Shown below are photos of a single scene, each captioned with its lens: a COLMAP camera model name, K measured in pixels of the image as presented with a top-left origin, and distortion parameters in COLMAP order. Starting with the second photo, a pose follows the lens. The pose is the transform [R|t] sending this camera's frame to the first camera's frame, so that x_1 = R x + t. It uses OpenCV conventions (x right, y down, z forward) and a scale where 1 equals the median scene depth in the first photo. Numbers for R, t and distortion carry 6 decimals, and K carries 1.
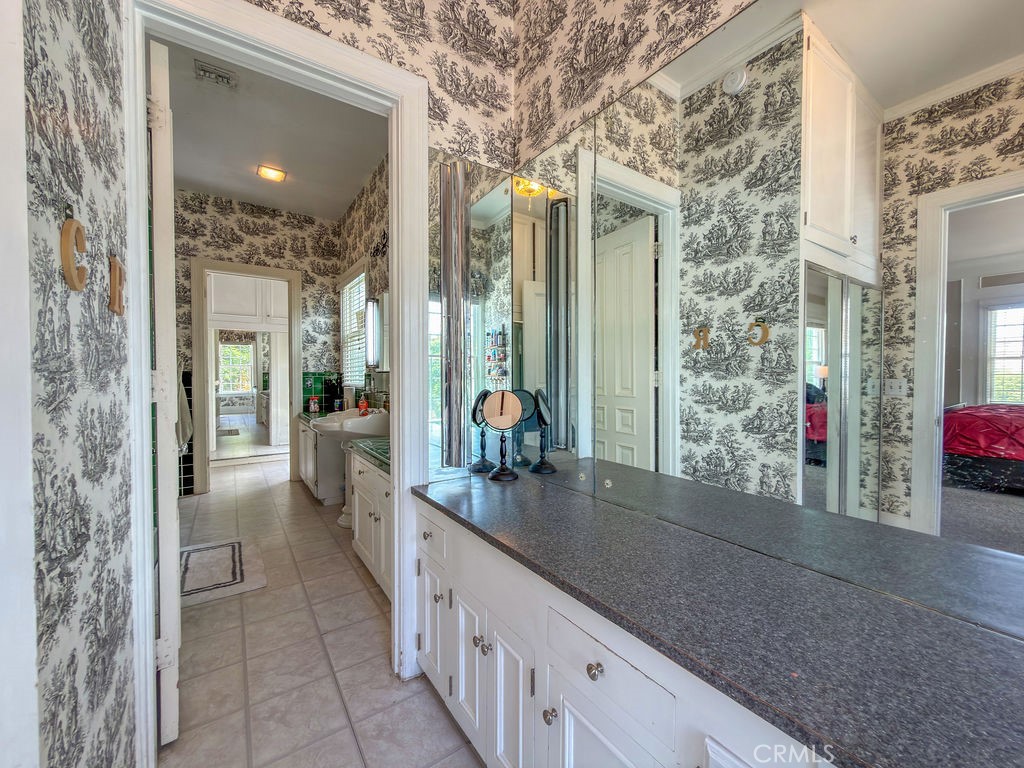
lens RADIAL K [[408.1, 0, 514.4], [0, 408.1, 384.1], [0, 0, 1]] dist [-0.001107, -0.000528]
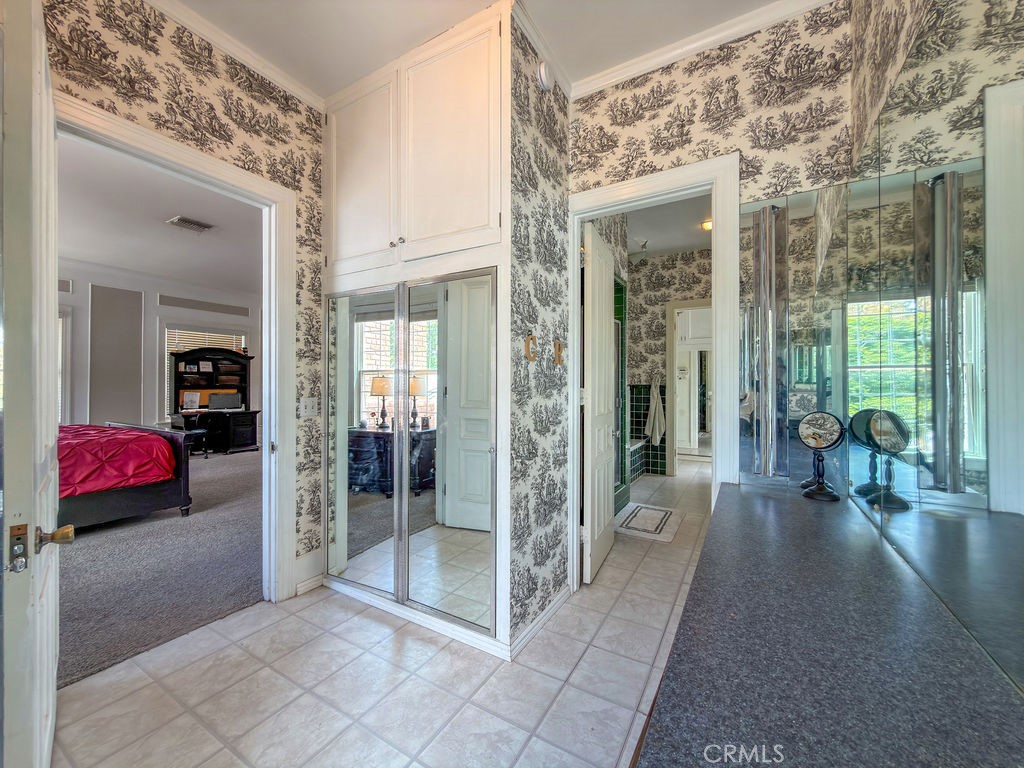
lens RADIAL K [[408.1, 0, 510.0], [0, 408.1, 383.6], [0, 0, 1]] dist [-0.001107, -0.000528]
pose [[0.412669, -0.002396, -0.910878, 0.592494], [-0.021406, 0.999695, -0.012327, -0.019161], [0.910629, 0.024585, 0.412492, -0.108436]]
